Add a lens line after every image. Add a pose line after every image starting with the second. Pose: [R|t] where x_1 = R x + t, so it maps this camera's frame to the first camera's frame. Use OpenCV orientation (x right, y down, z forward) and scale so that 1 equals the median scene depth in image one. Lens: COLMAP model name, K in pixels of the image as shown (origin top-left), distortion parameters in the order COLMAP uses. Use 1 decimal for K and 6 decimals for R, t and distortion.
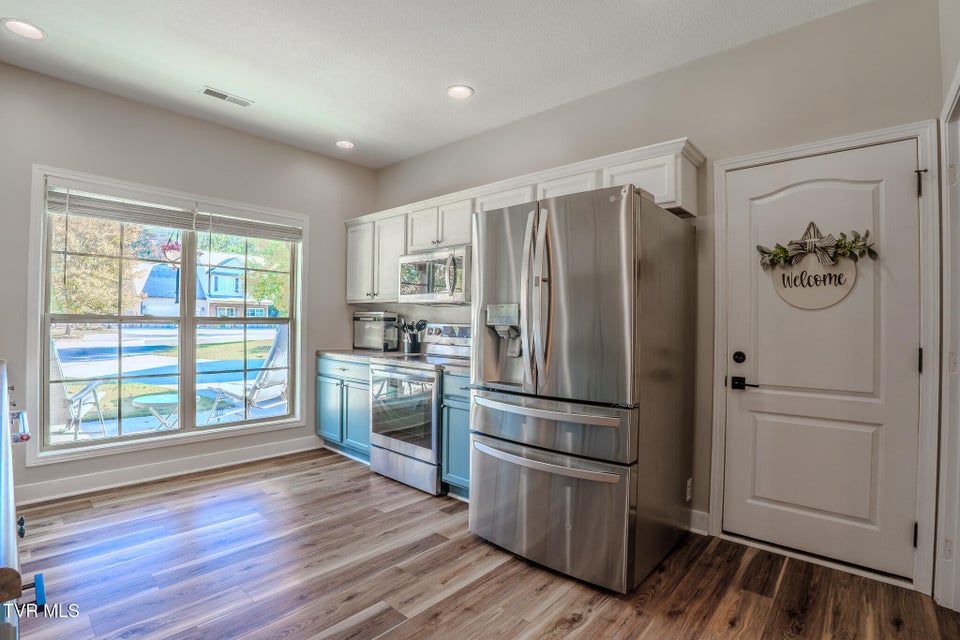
lens RADIAL K [[449.2, 0, 480.0], [0, 449.2, 320.0], [0, 0, 1]] dist [-0.052865, 0.000536]
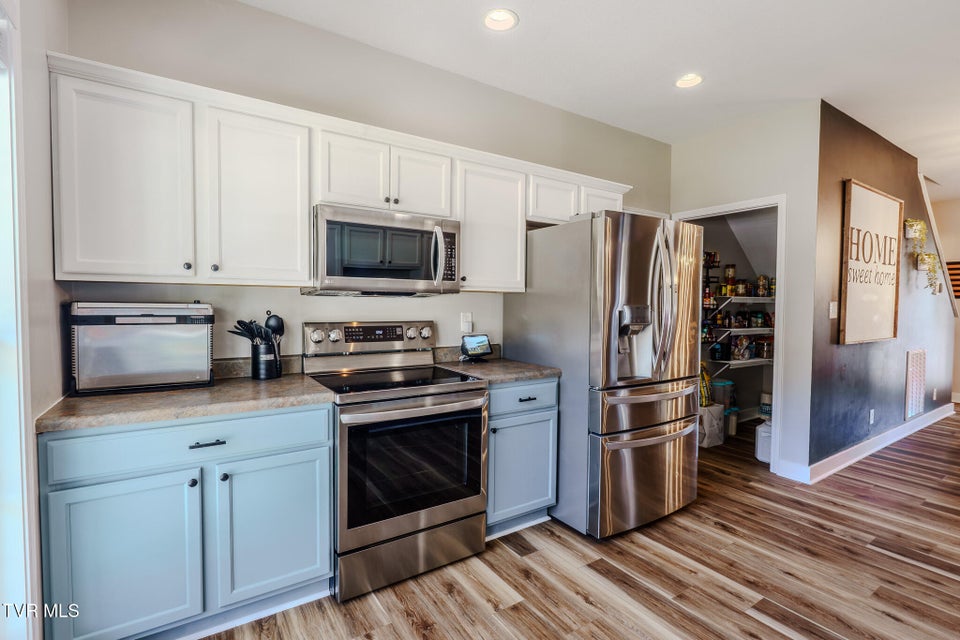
lens RADIAL K [[446.7, 0, 474.7], [0, 446.7, 320.9], [0, 0, 1]] dist [-0.003137, -0.000758]
pose [[0.273780, -0.045116, 0.960734, -1.009564], [-0.008596, 0.998745, 0.049351, -0.043871], [-0.961754, -0.021770, 0.273049, 1.010149]]
